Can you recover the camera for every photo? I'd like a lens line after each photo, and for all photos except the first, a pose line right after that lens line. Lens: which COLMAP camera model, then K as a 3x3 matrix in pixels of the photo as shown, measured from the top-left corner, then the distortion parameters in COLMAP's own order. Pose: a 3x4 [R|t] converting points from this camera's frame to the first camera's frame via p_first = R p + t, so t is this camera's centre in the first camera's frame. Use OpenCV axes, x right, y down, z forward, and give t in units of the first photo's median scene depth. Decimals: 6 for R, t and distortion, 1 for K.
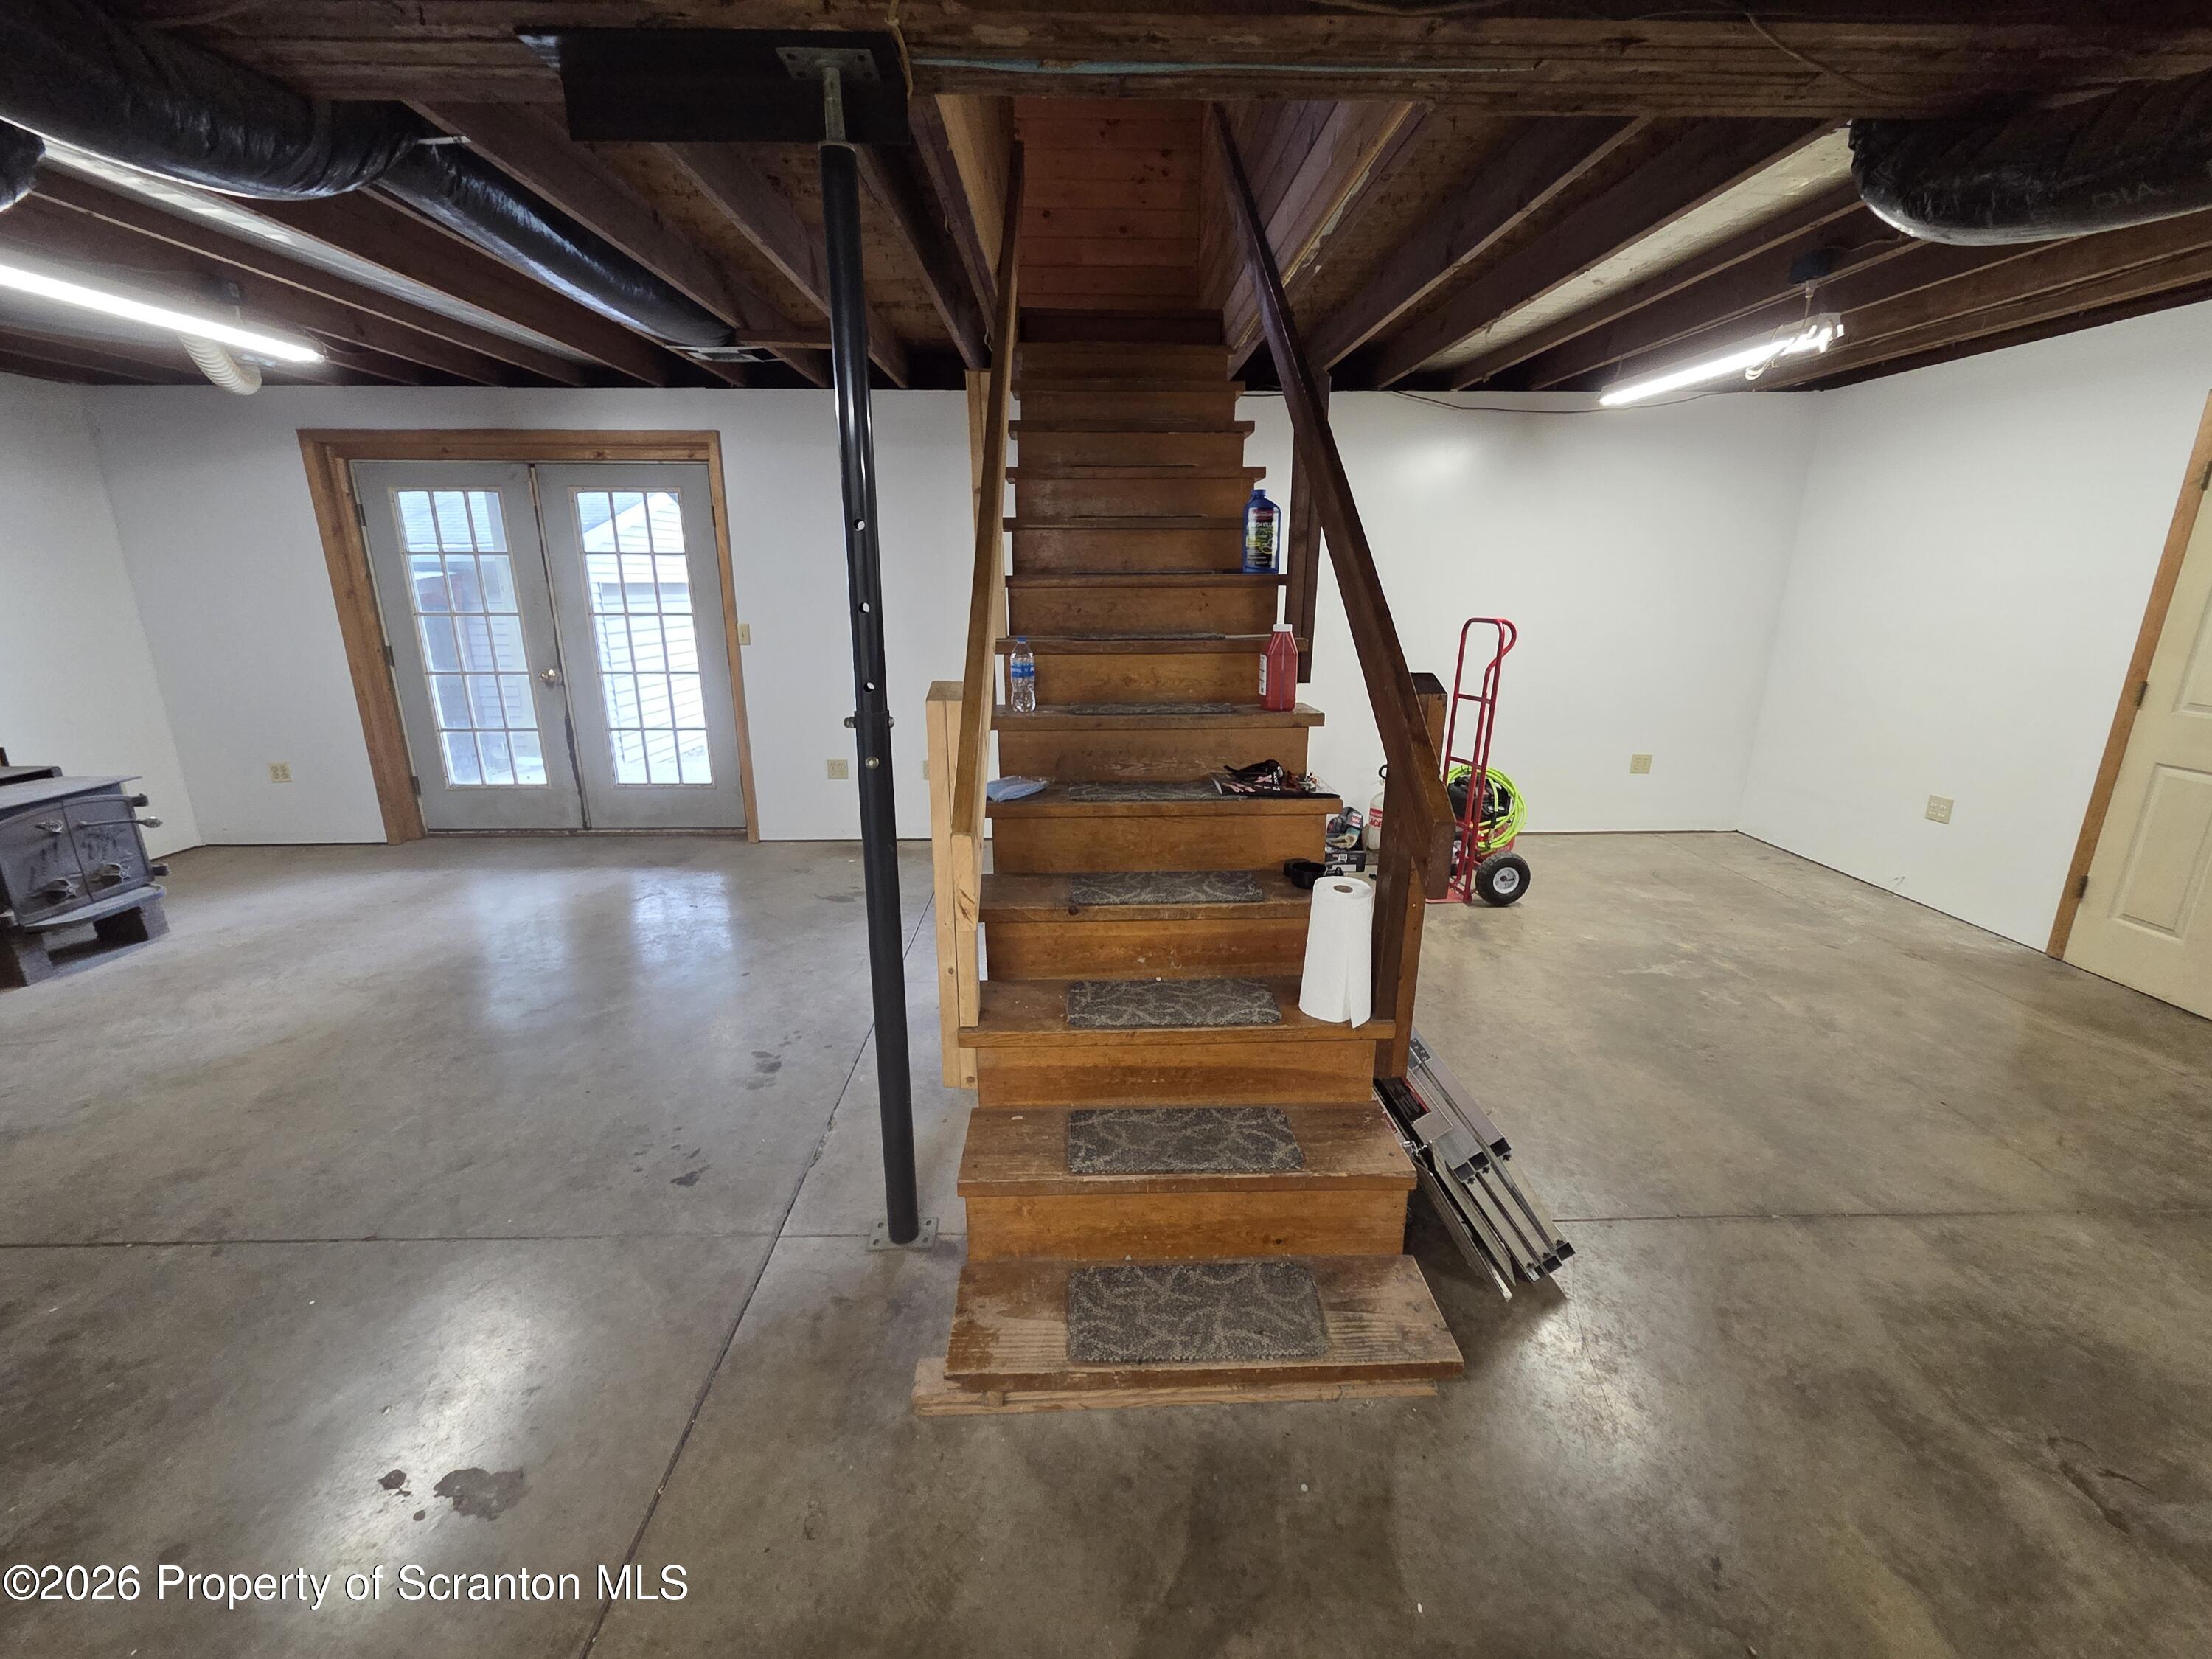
lens RADIAL K [[907.5, 0, 1104.5], [0, 907.5, 823.3], [0, 0, 1]] dist [0.006054, -0.001423]
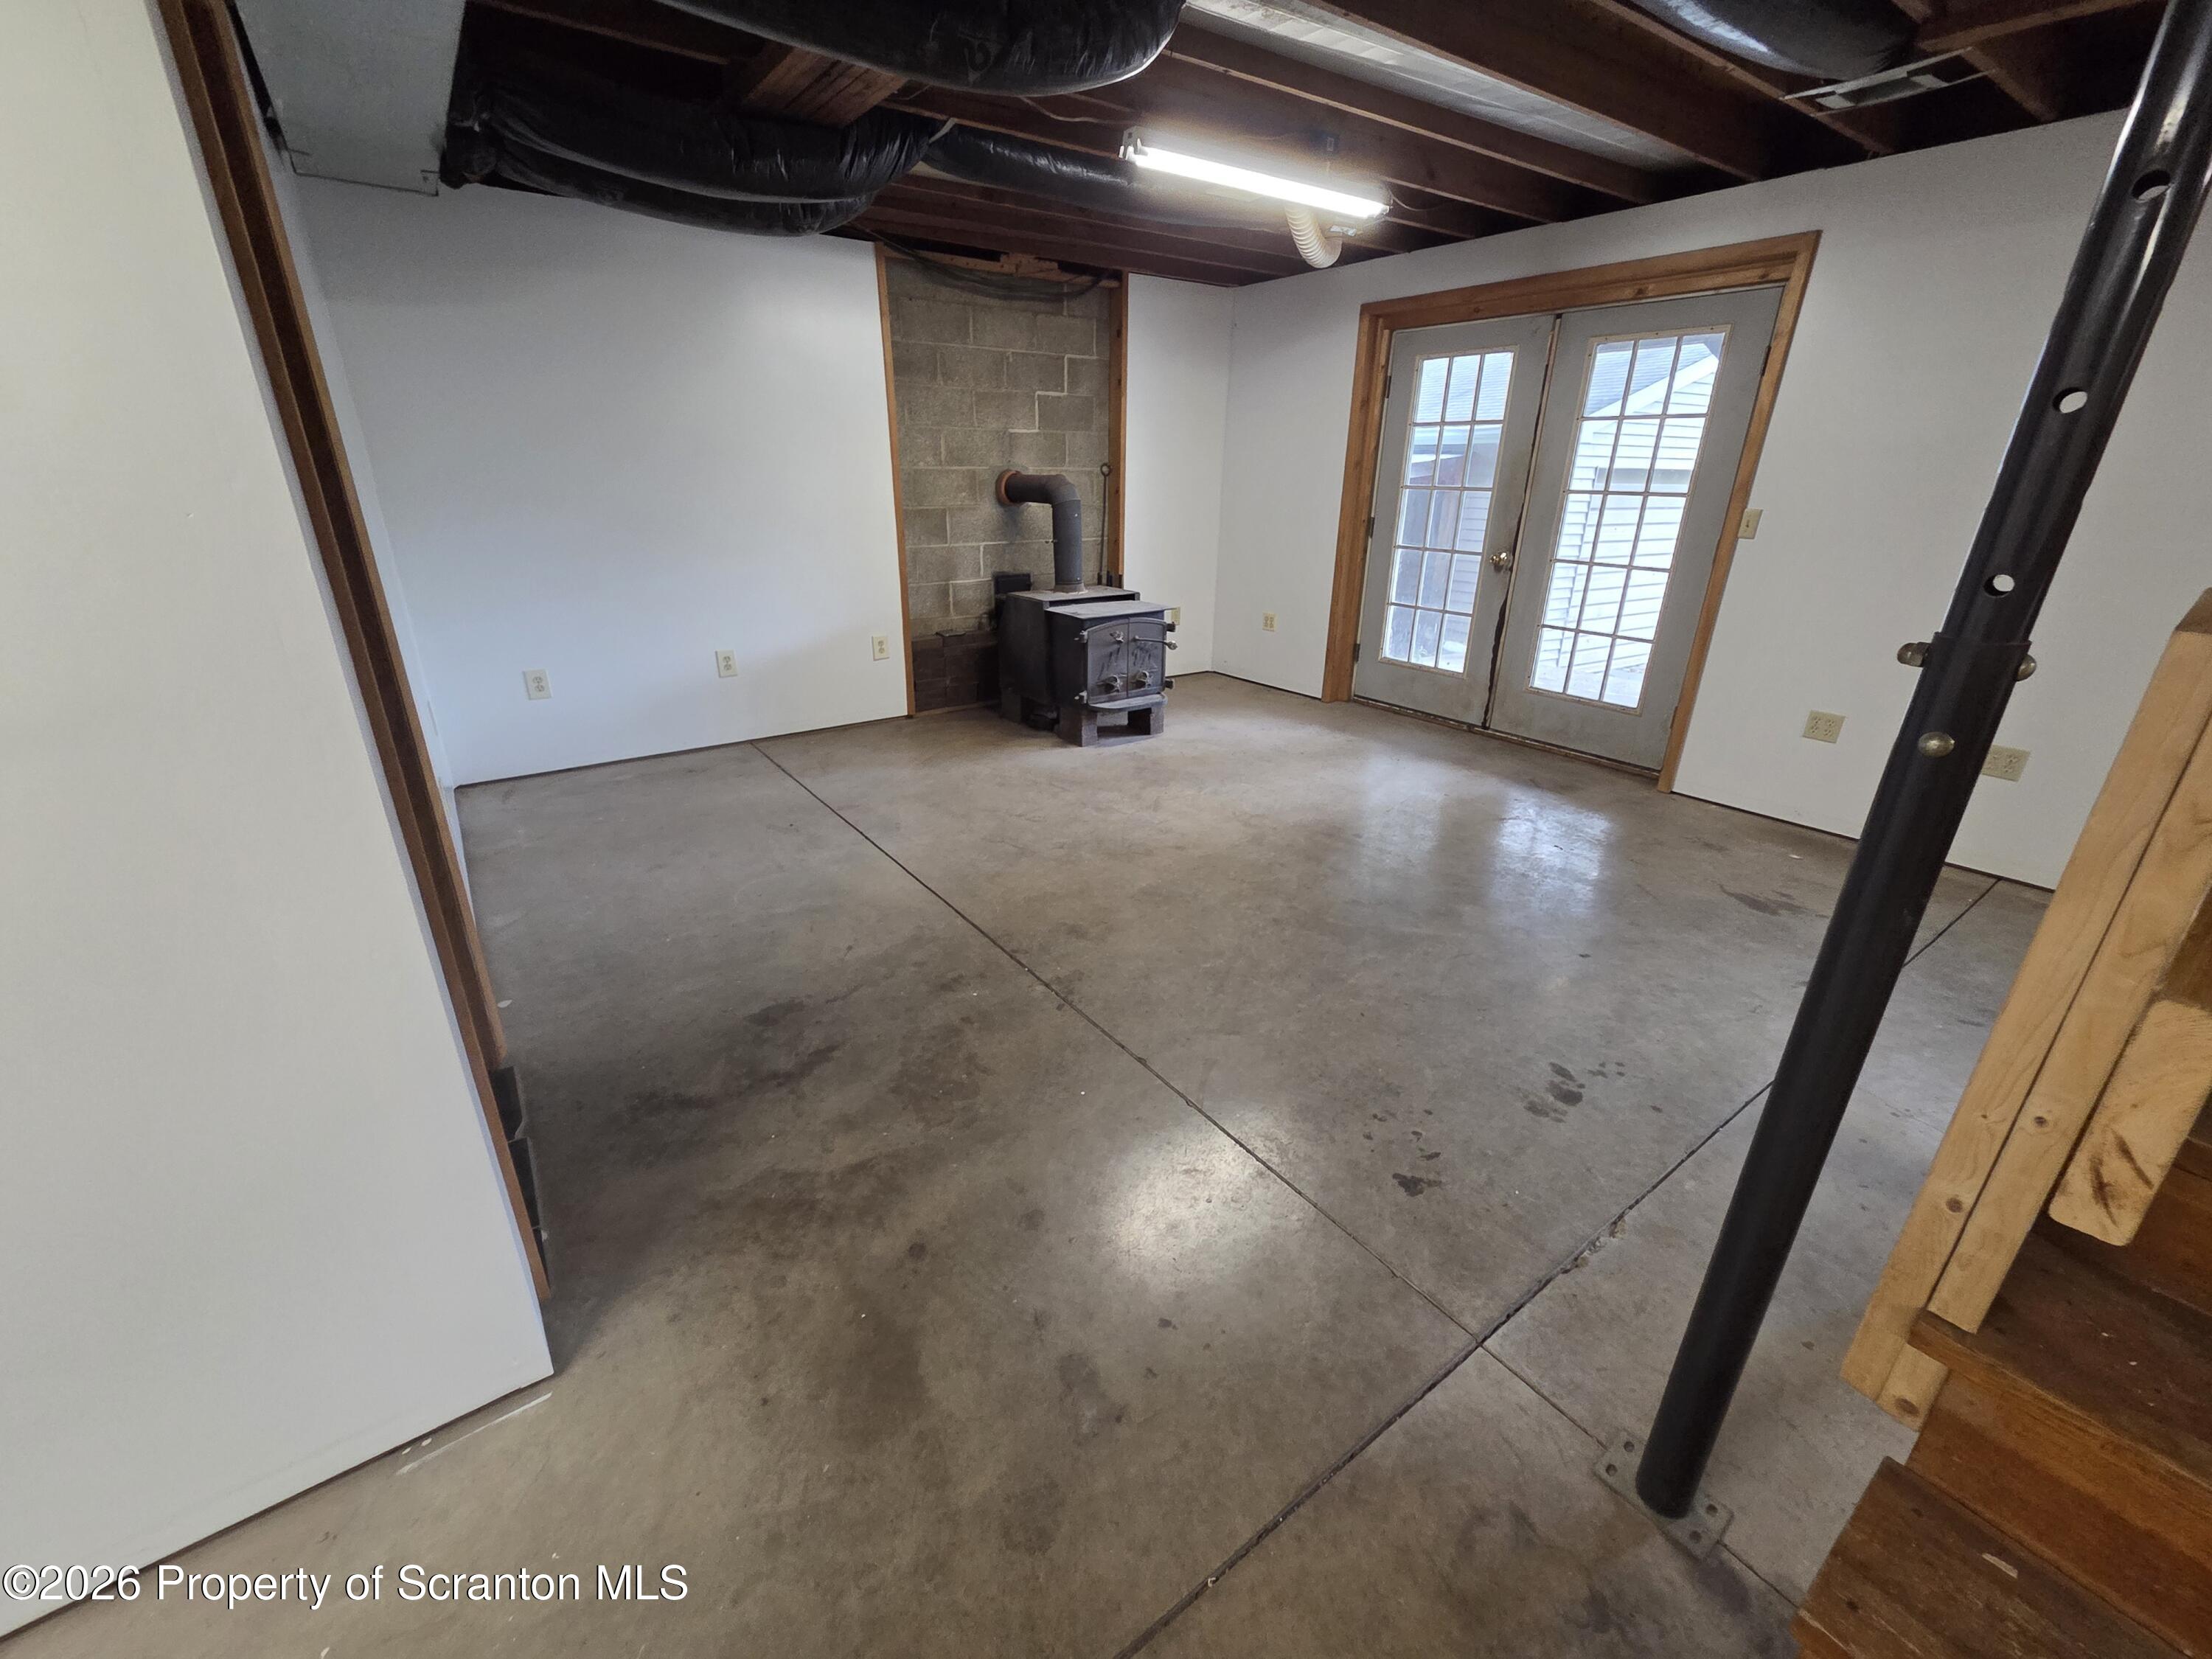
lens RADIAL K [[907.5, 0, 1105.8], [0, 907.5, 824.2], [0, 0, 1]] dist [0.006054, -0.001423]
pose [[0.565514, 0.310654, -0.763995, -0.048736], [-0.231983, 0.948863, 0.214109, -0.011053], [0.791441, 0.056152, 0.608661, 0.142208]]
